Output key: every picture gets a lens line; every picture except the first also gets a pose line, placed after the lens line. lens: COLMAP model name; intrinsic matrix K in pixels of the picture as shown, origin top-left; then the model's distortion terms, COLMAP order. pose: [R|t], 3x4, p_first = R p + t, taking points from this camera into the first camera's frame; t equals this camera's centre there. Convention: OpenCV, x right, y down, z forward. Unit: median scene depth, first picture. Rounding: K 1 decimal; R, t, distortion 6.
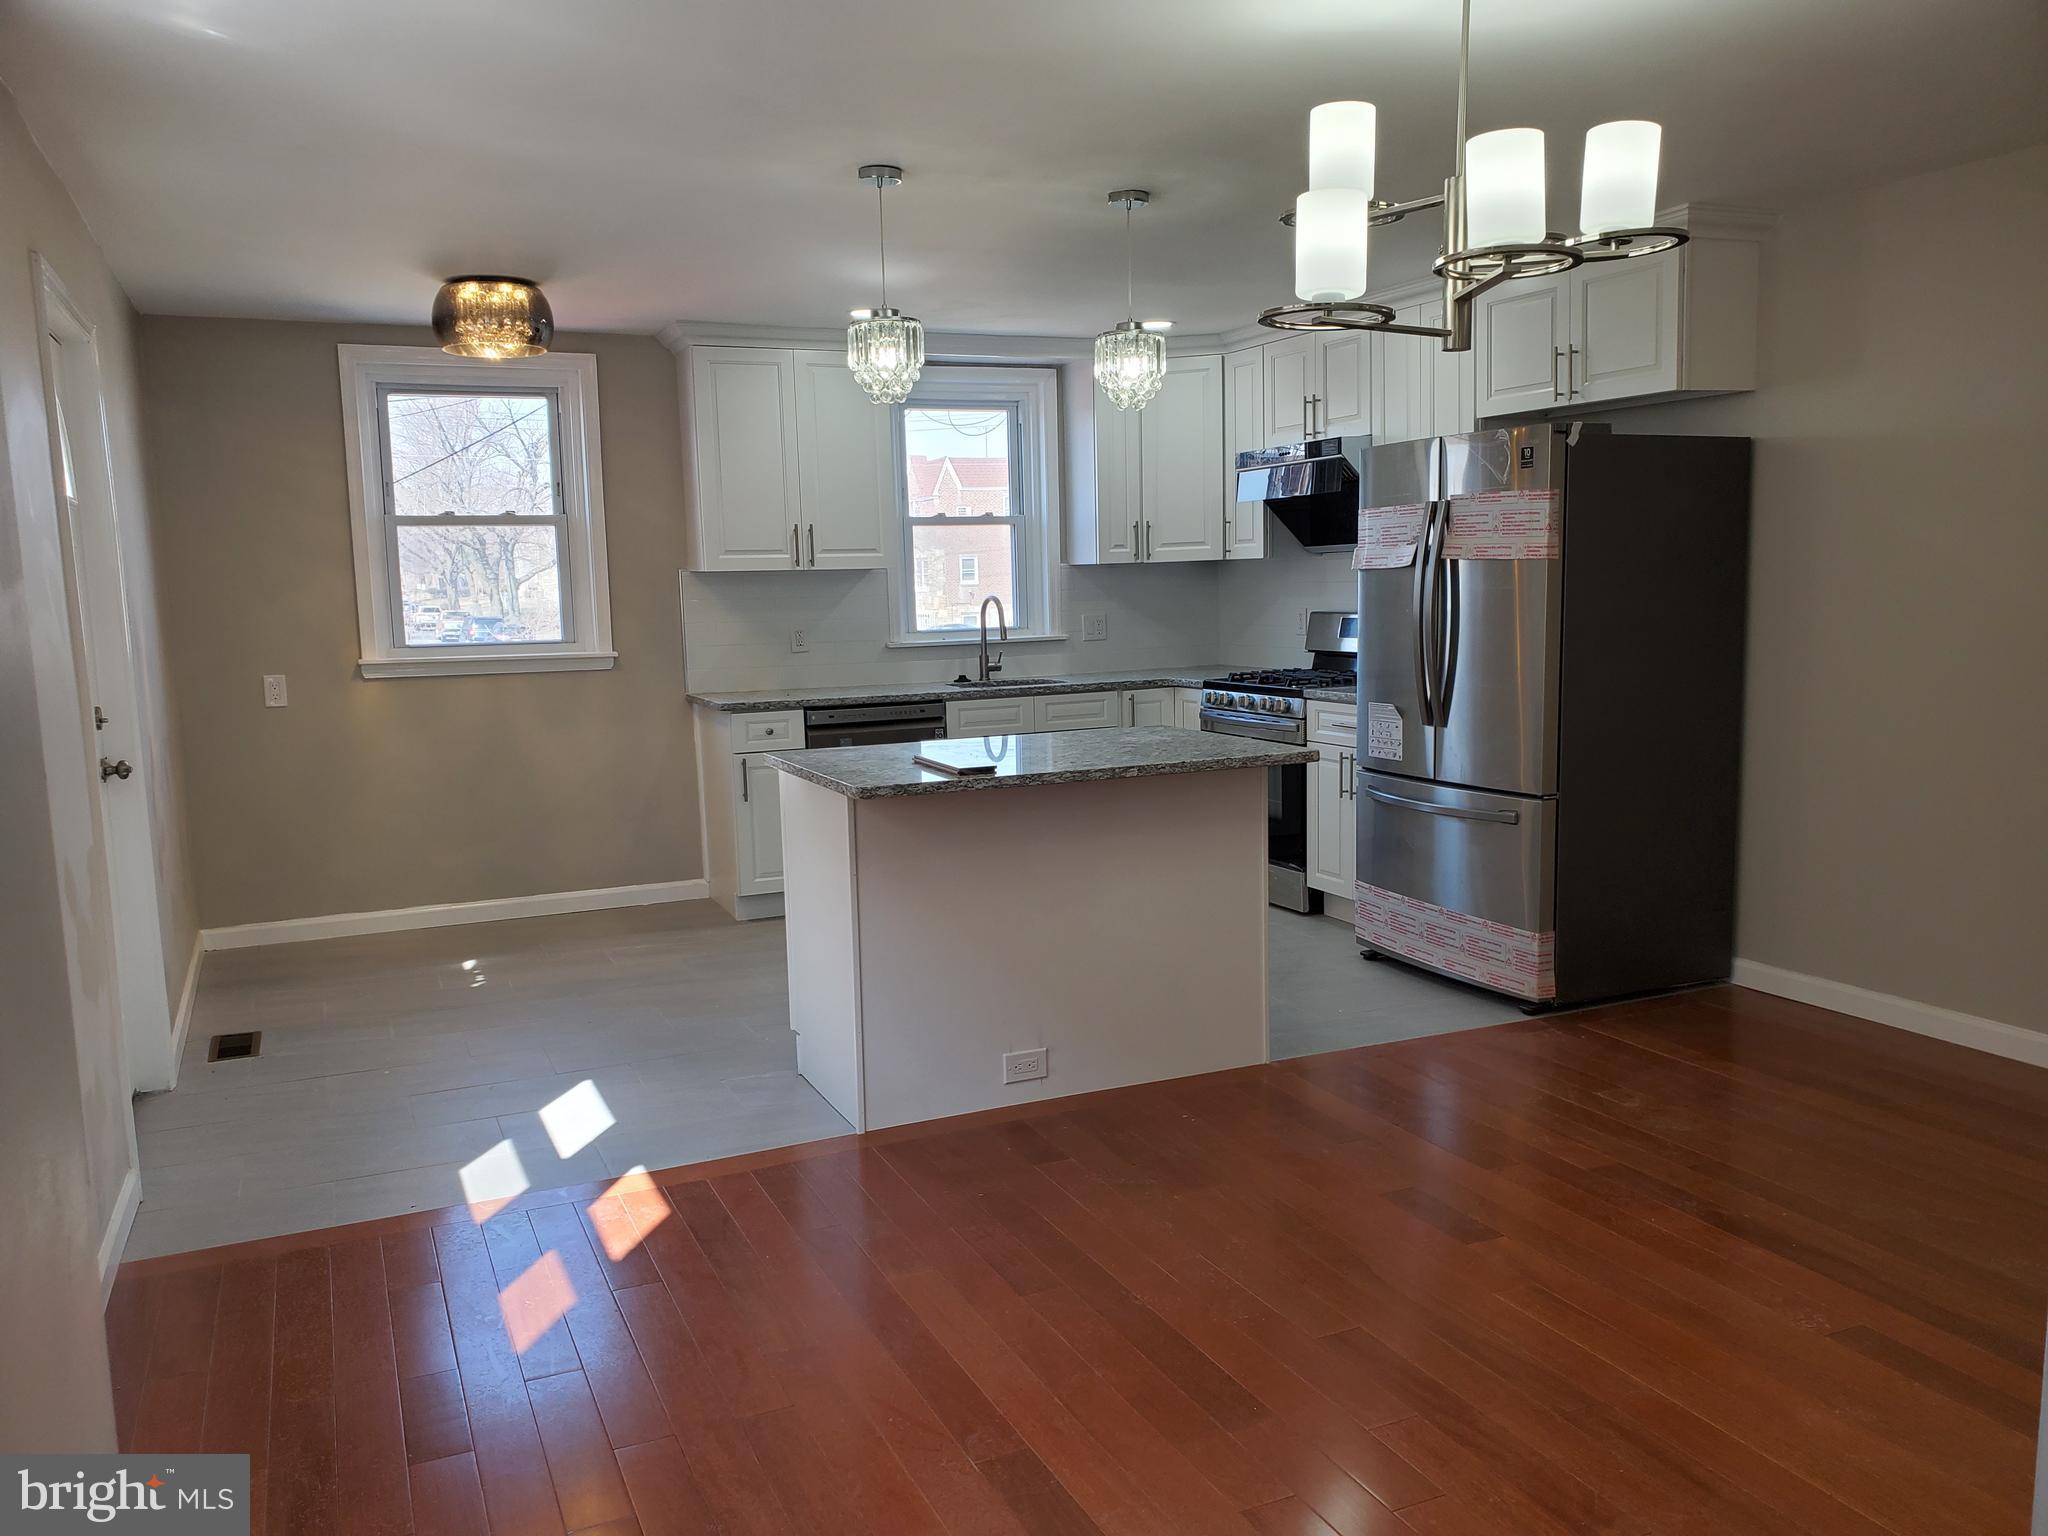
lens RADIAL K [[1578.6, 0, 1007.6], [0, 1578.6, 794.3], [0, 0, 1]] dist [0.113283, -0.218179]
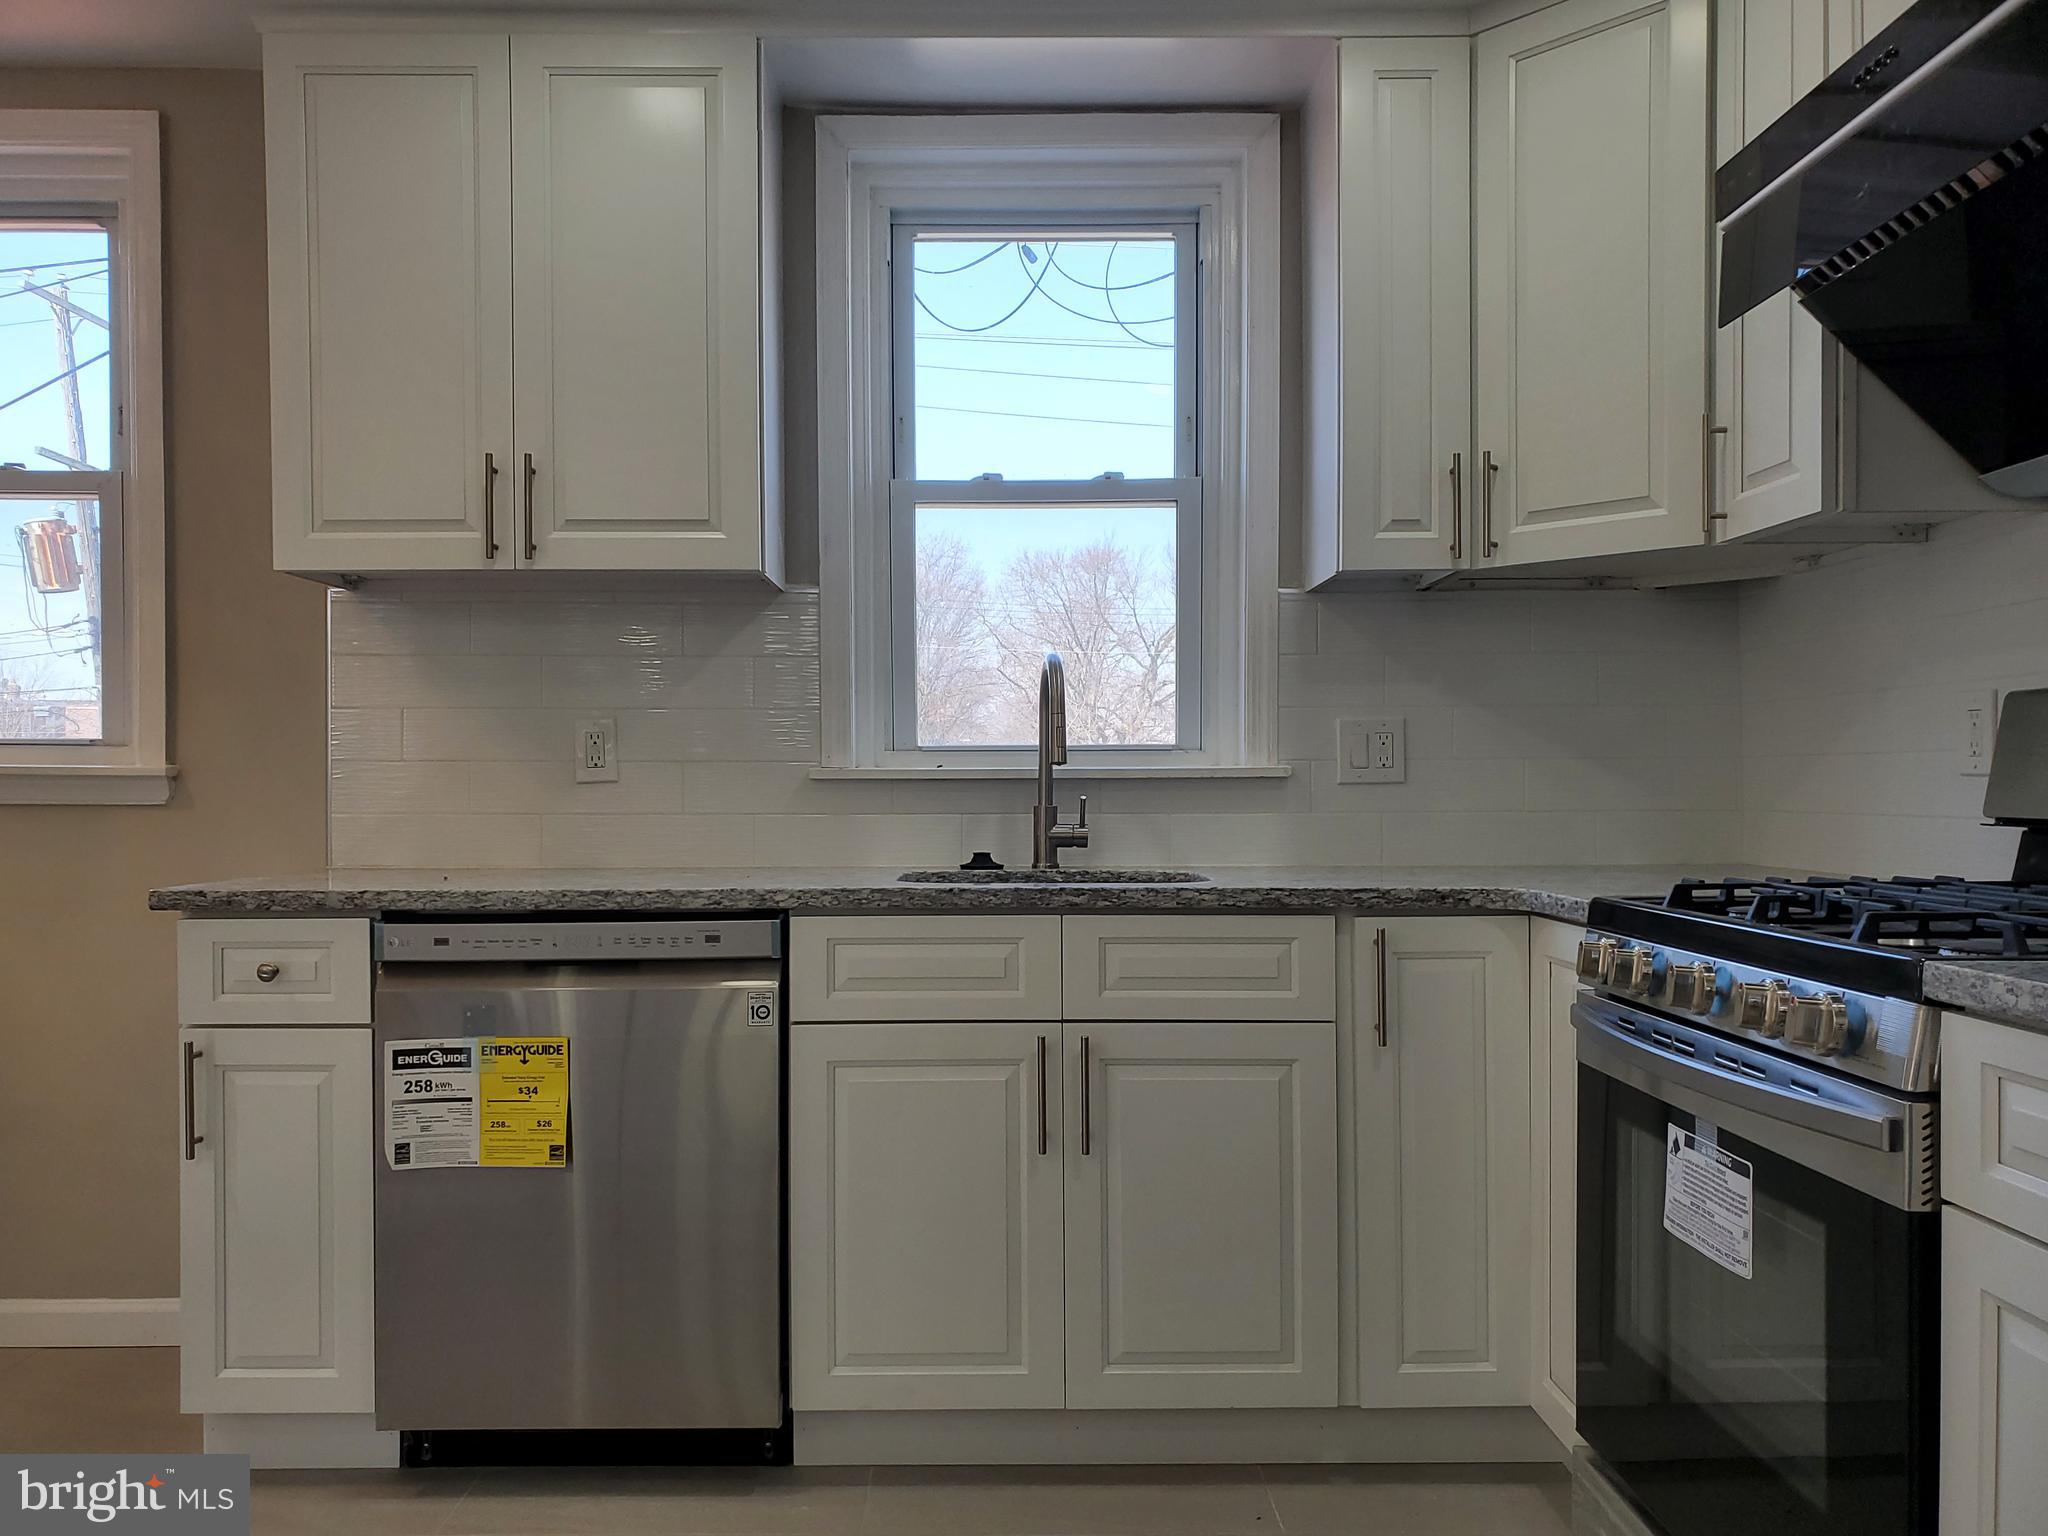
lens RADIAL K [[1583.3, 0, 987.3], [0, 1583.3, 818.0], [0, 0, 1]] dist [0.021150, -0.004281]
pose [[0.914336, 0.032609, -0.403641, 0.146788], [-0.077465, 0.992430, -0.095300, -0.051283], [0.397477, 0.118404, 0.909941, 0.701028]]
